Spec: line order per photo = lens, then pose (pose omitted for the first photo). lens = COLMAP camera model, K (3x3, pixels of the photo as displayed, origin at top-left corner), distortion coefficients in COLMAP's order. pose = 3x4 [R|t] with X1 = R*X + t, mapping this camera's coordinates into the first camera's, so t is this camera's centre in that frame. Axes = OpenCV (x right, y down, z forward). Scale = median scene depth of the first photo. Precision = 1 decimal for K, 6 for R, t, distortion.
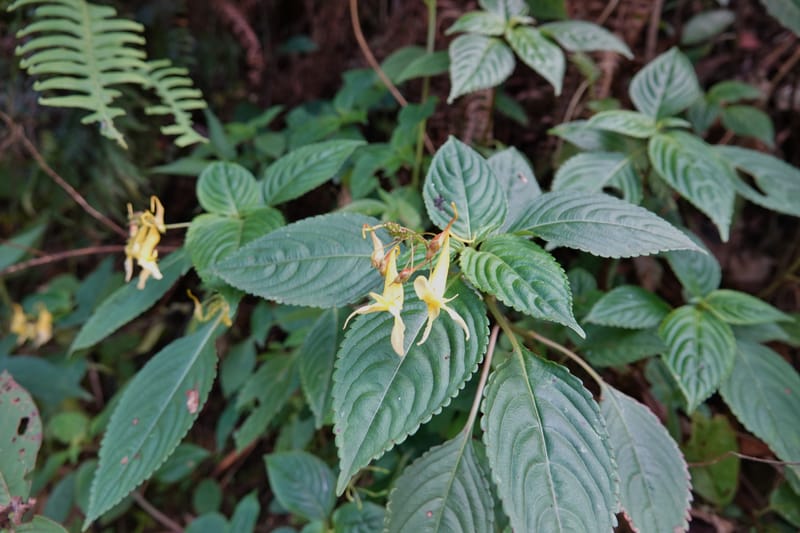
lens RADIAL K [[533.0, 0, 399.0], [0, 533.0, 254.9], [0, 0, 1]] dist [0.007437, -0.001876]
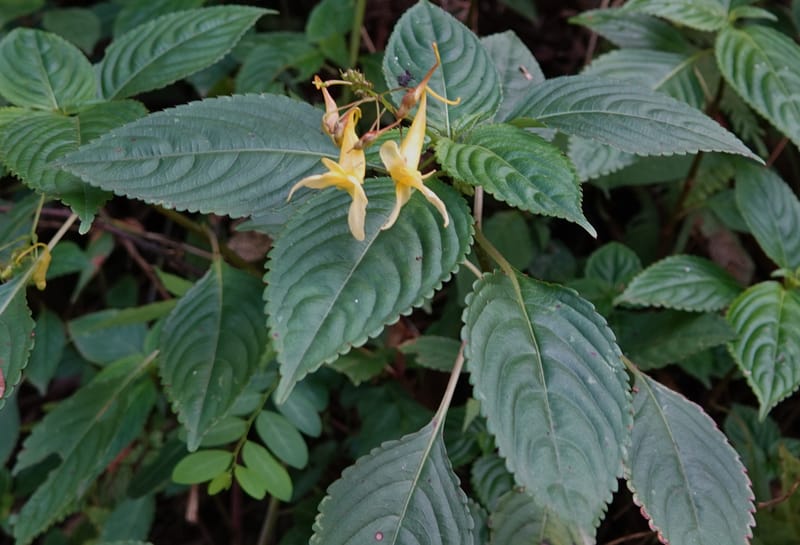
lens RADIAL K [[1163.4, 0, 460.6], [0, 1163.4, 185.1], [0, 0, 1]] dist [0.002118, -0.039449]
pose [[0.986677, 0.041321, 0.157354, -0.087038], [-0.021878, 0.992122, -0.123346, 0.222381], [-0.161211, 0.118260, 0.979809, -0.482670]]
